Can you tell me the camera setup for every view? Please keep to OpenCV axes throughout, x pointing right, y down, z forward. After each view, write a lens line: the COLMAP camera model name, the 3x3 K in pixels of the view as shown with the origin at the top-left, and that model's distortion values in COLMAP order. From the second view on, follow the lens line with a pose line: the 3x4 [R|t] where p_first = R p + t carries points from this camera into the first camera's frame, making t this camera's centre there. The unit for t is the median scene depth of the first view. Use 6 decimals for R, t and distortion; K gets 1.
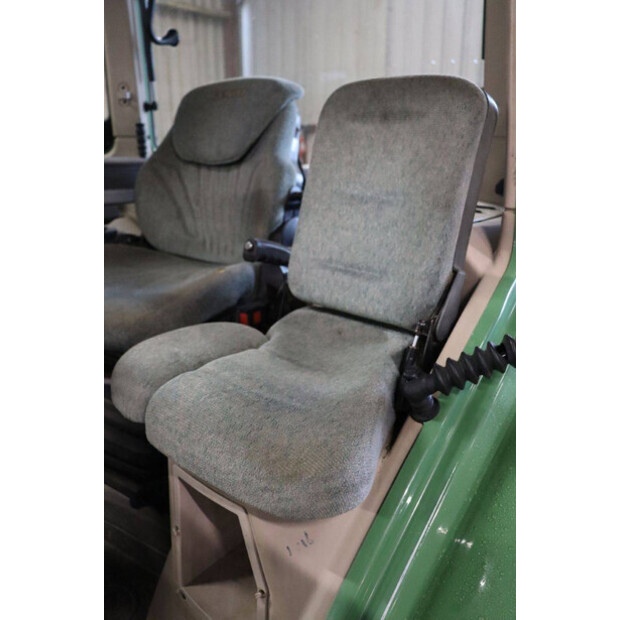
lens RADIAL K [[581.8, 0, 310.0], [0, 581.8, 310.0], [0, 0, 1]] dist [-0.060681, 0.004644]
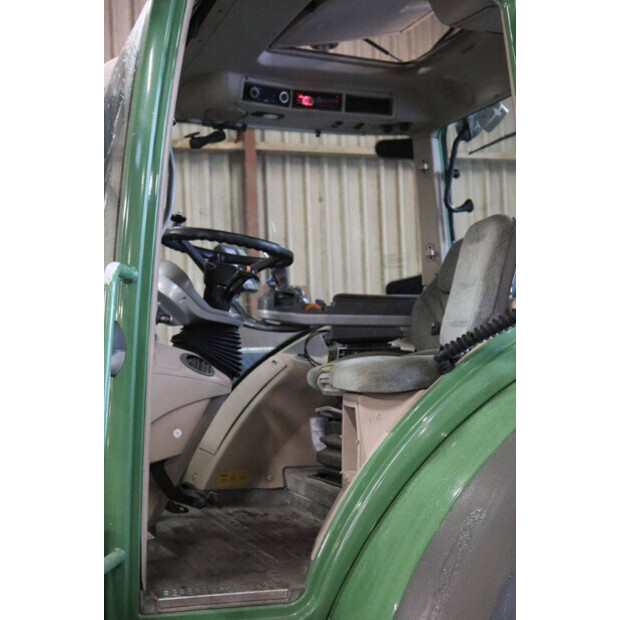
lens RADIAL K [[912.6, 0, 310.0], [0, 912.6, 310.0], [0, 0, 1]] dist [-0.006443, -0.007547]
pose [[0.820338, -0.054070, -0.569318, 0.730887], [-0.130928, 0.951322, -0.279005, 0.414487], [0.556690, 0.303418, 0.773326, -0.804641]]
